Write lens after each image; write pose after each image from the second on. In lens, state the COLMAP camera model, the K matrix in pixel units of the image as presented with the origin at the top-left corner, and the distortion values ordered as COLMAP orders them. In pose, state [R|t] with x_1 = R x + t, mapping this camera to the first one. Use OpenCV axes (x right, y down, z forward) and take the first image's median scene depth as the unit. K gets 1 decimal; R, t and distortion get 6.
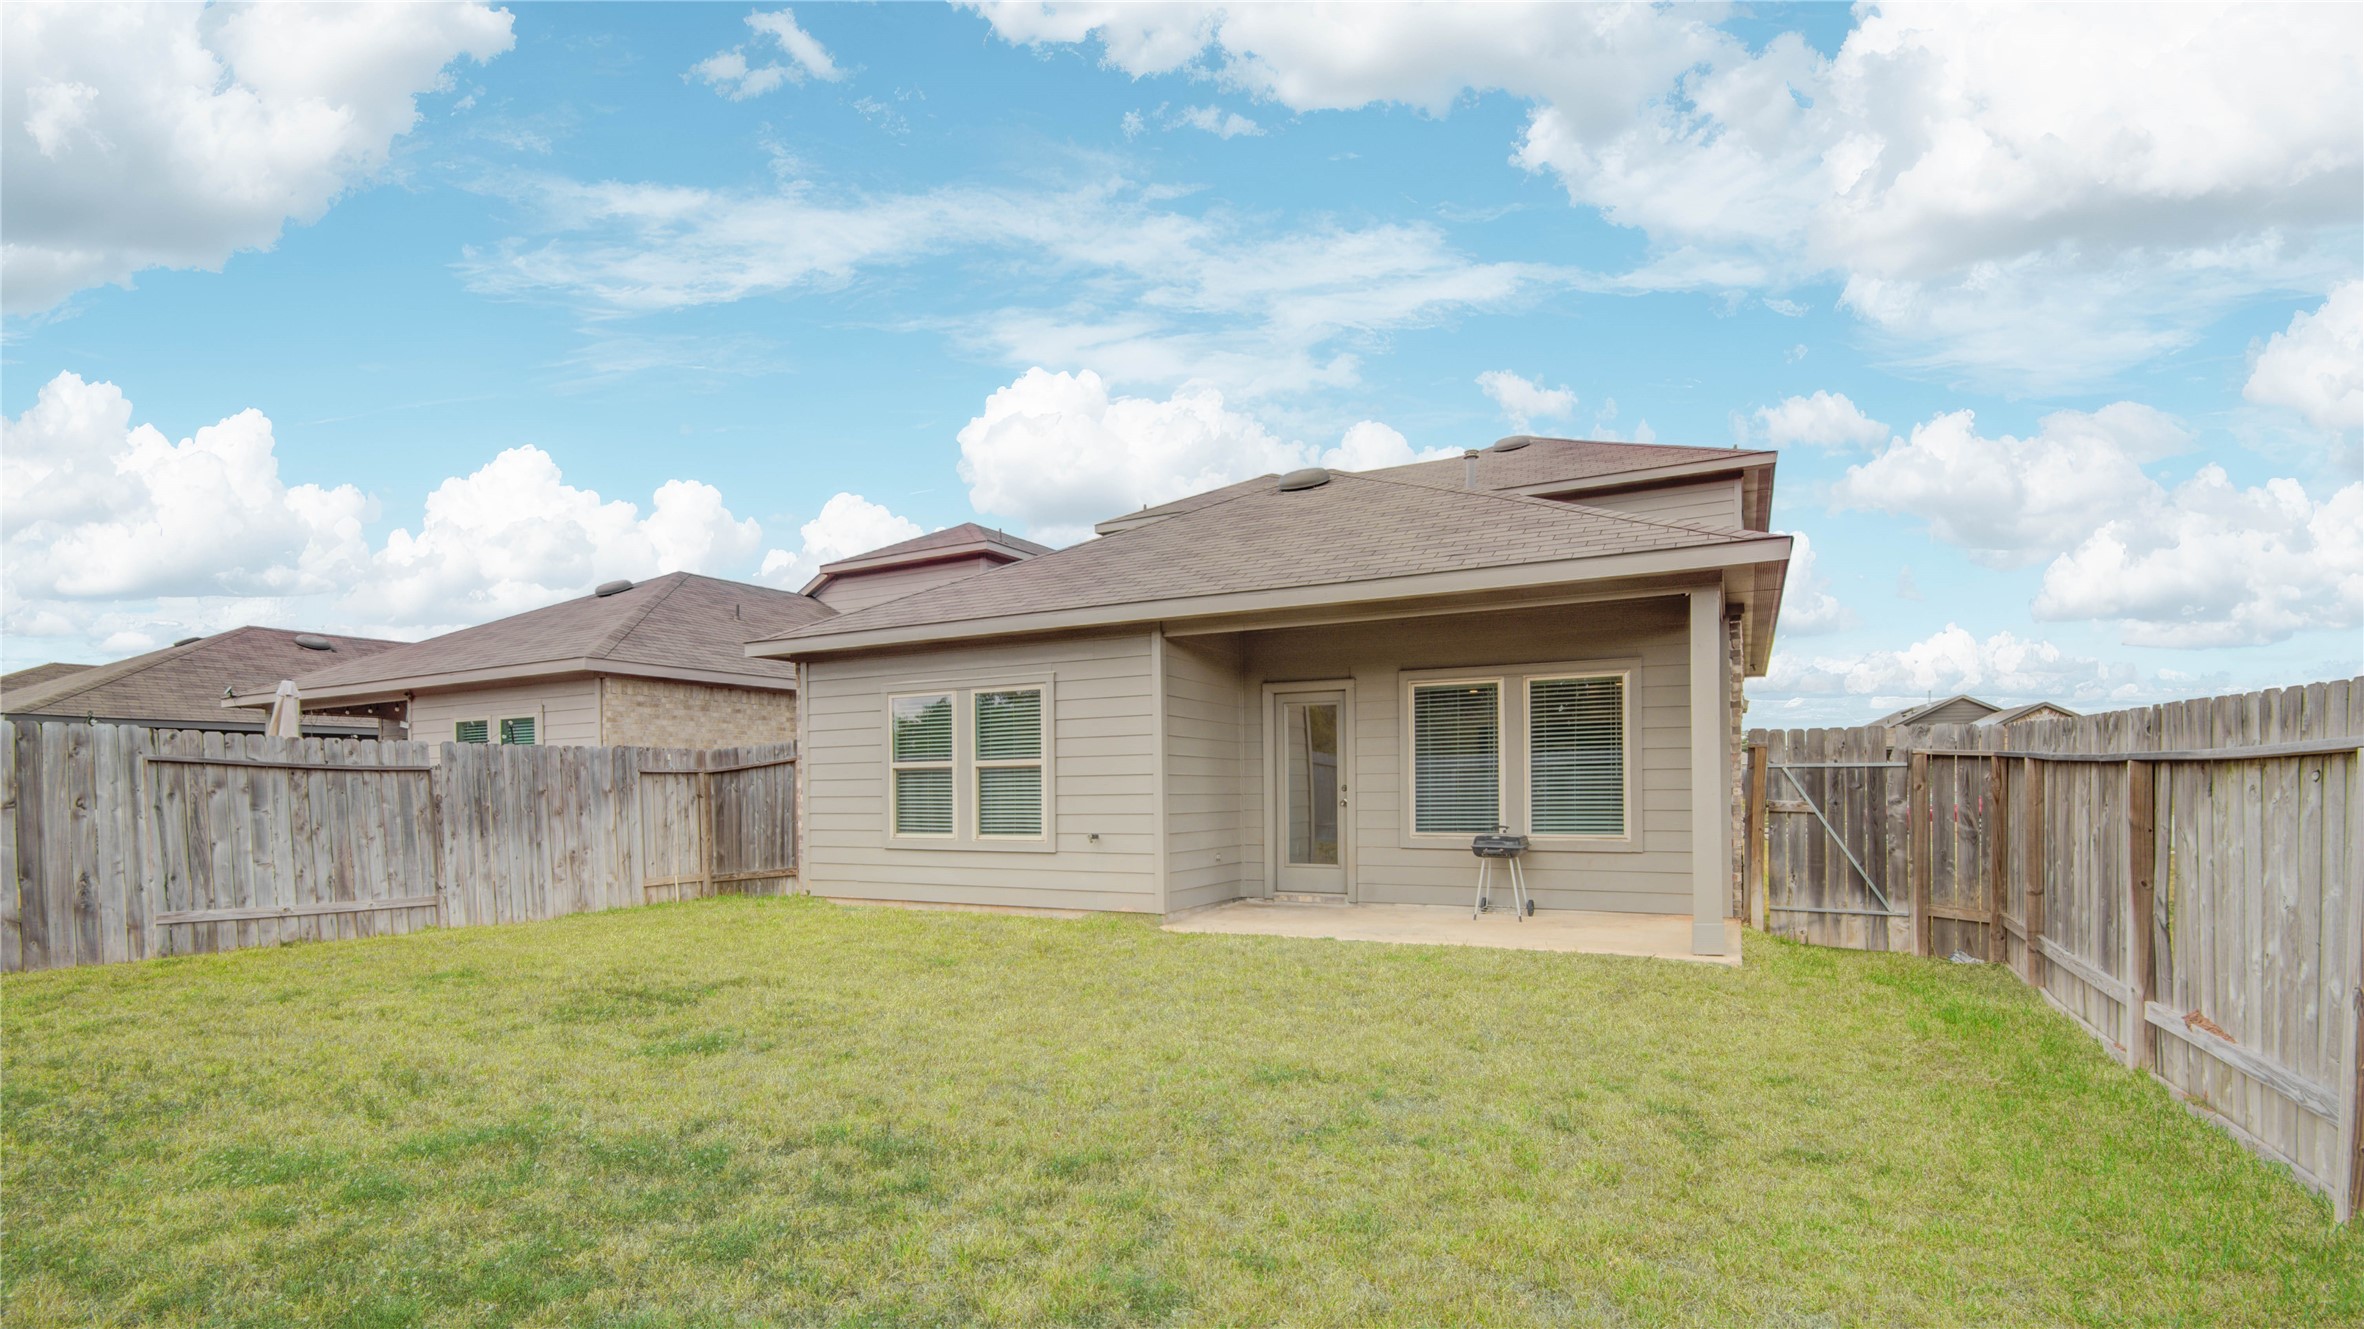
lens RADIAL K [[1092.4, 0, 1189.0], [0, 1092.4, 795.2], [0, 0, 1]] dist [0.000733, -0.000002]
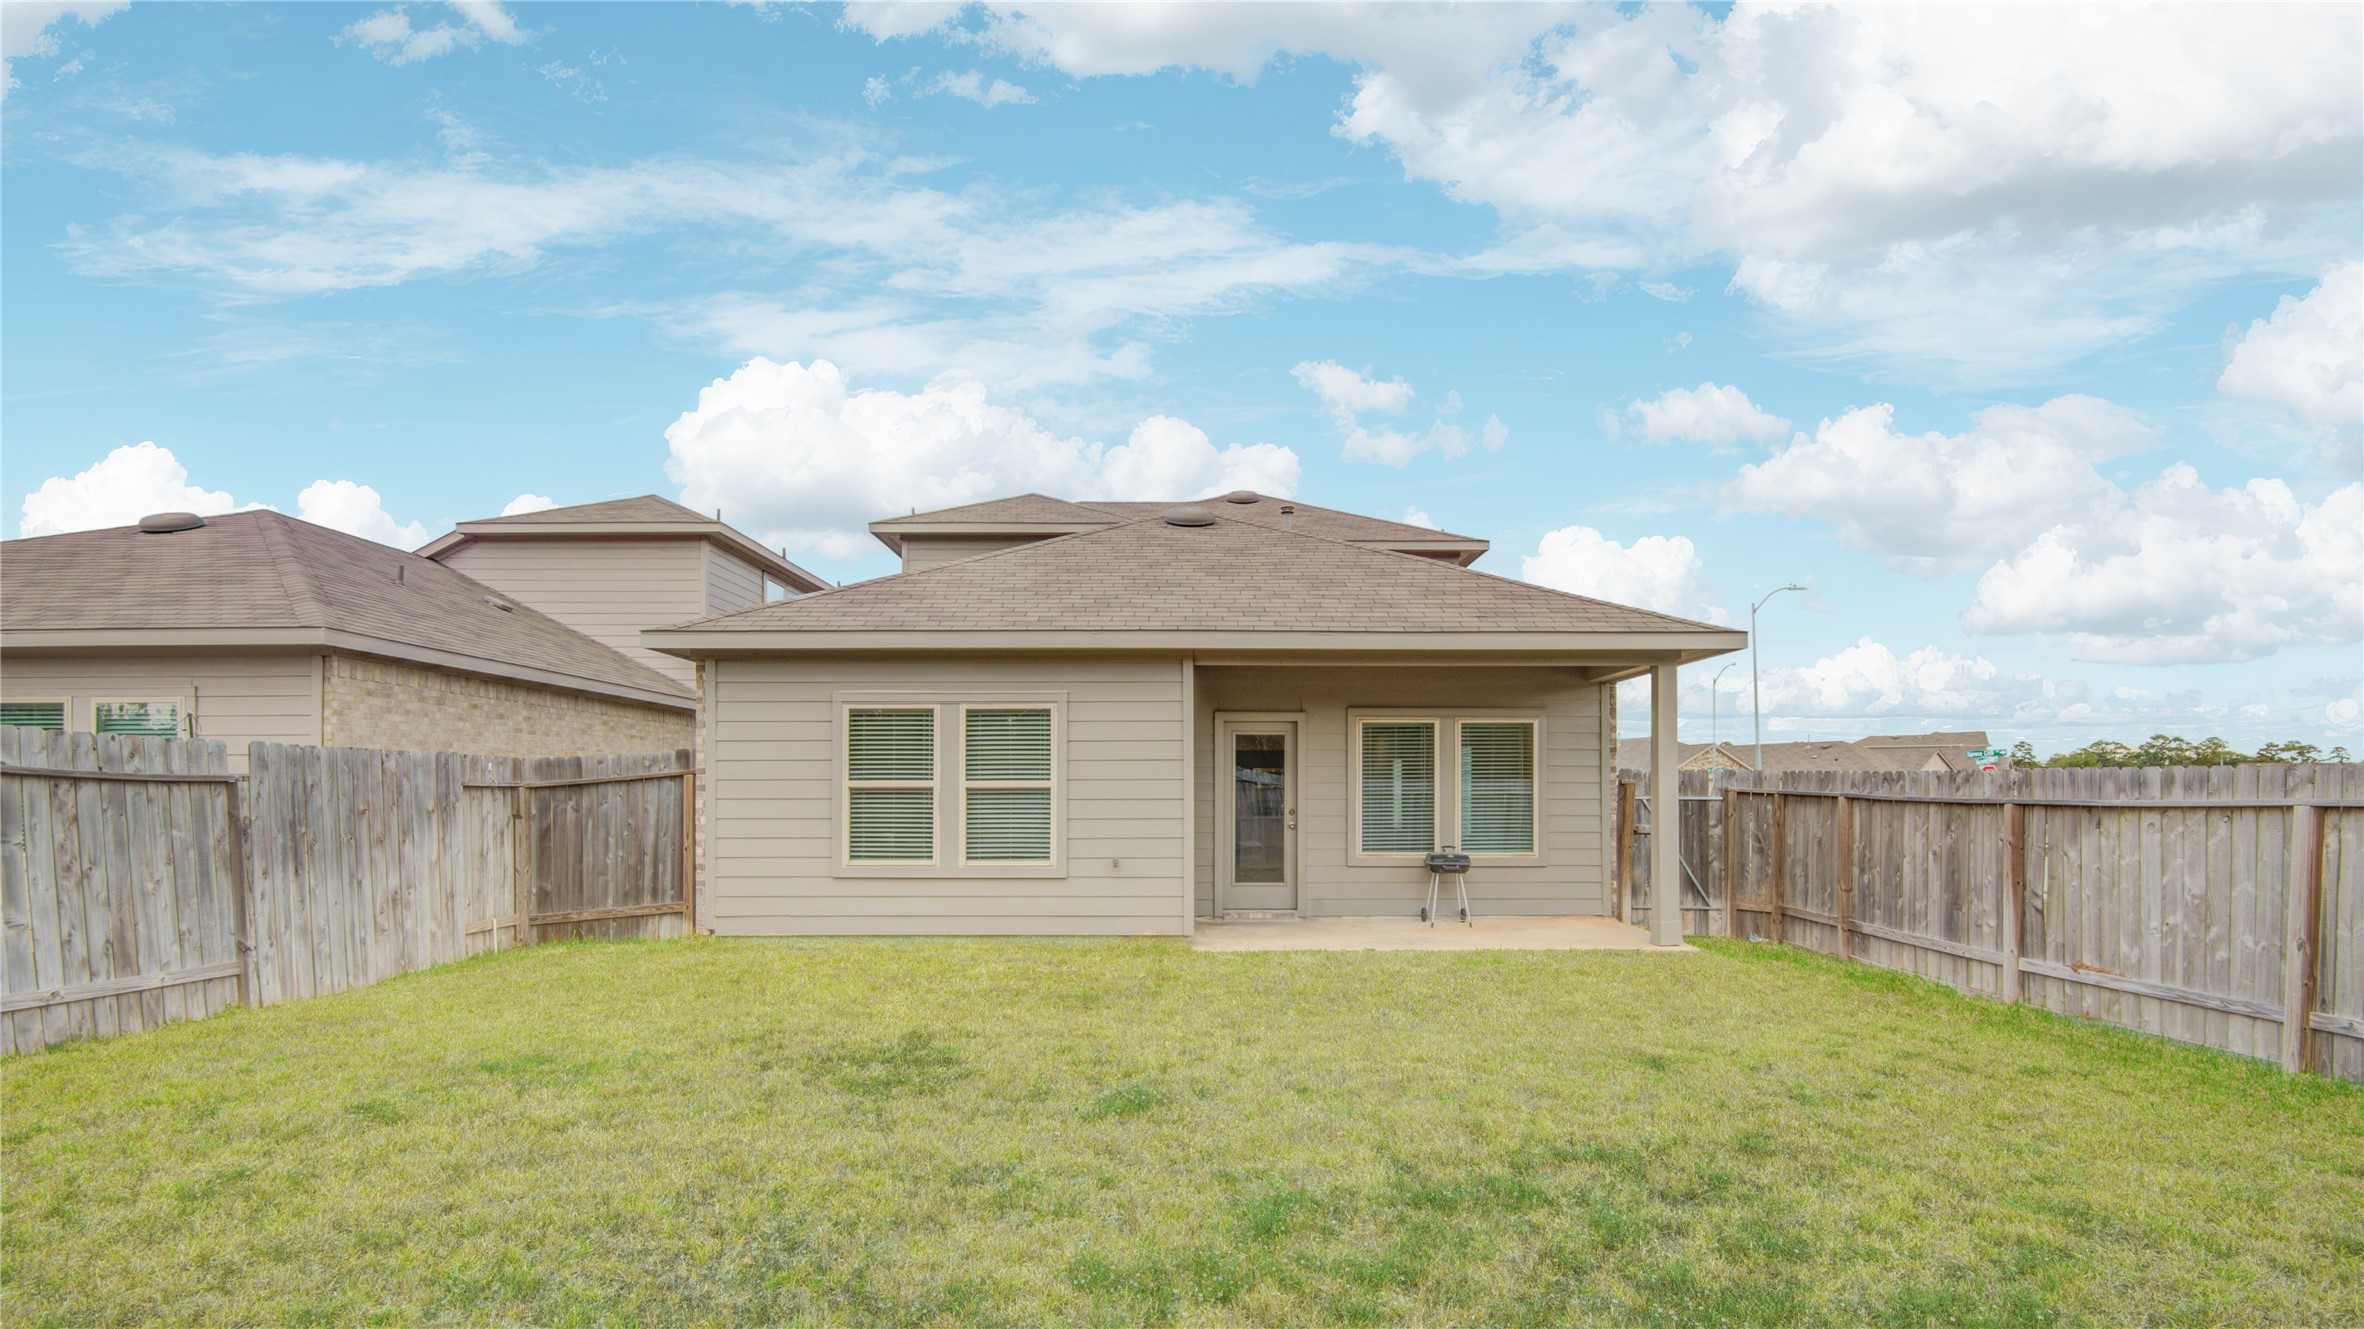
lens RADIAL K [[1092.4, 0, 1189.0], [0, 1092.4, 795.2], [0, 0, 1]] dist [0.000733, -0.000002]
pose [[0.881738, 0.011449, 0.471600, -0.471657], [-0.005744, 0.999892, -0.013534, -0.007970], [-0.471704, 0.009224, 0.881709, 0.092303]]
